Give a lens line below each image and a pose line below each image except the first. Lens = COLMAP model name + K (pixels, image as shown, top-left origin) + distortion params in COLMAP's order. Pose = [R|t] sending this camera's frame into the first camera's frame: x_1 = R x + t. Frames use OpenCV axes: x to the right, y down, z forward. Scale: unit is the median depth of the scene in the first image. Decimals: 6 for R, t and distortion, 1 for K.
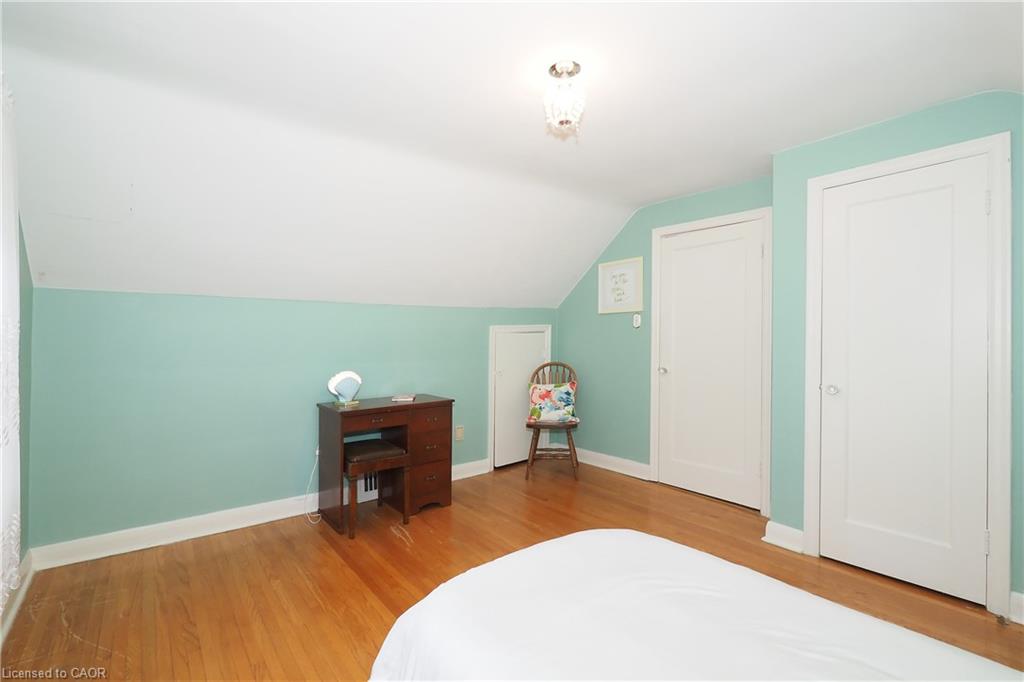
lens RADIAL K [[463.6, 0, 512.0], [0, 463.6, 341.0], [0, 0, 1]] dist [-0.000194, -0.000021]
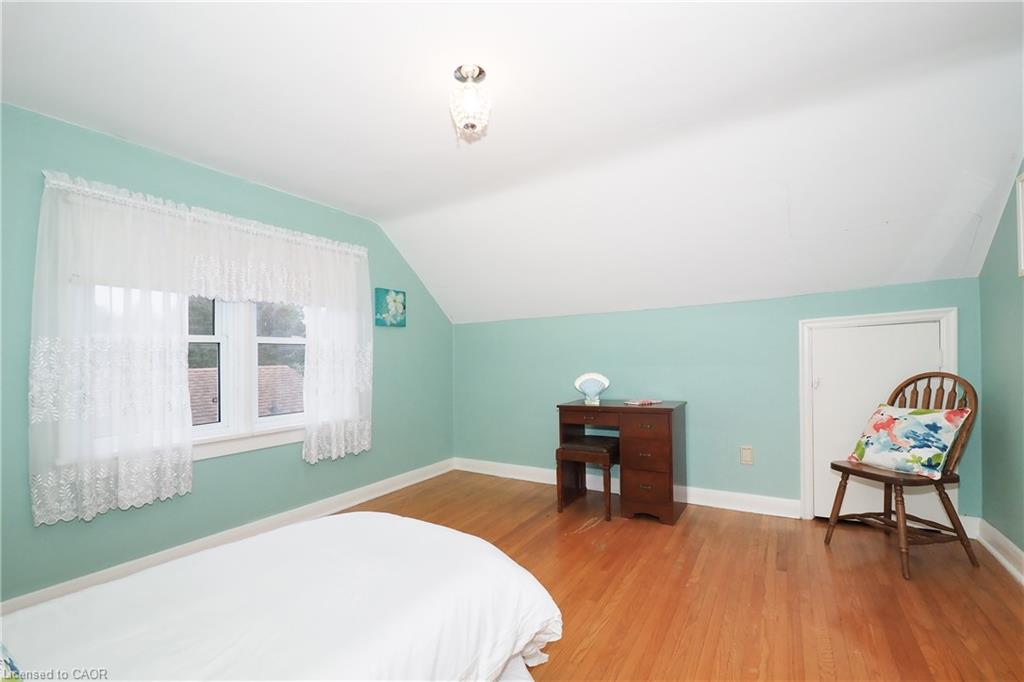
lens RADIAL K [[448.6, 0, 510.2], [0, 448.6, 352.8], [0, 0, 1]] dist [0.000254, 0.000077]
pose [[0.333566, -0.018991, -0.942536, 0.493569], [0.020943, 0.999700, -0.012731, 0.018897], [0.942494, -0.015492, 0.333863, 0.347509]]
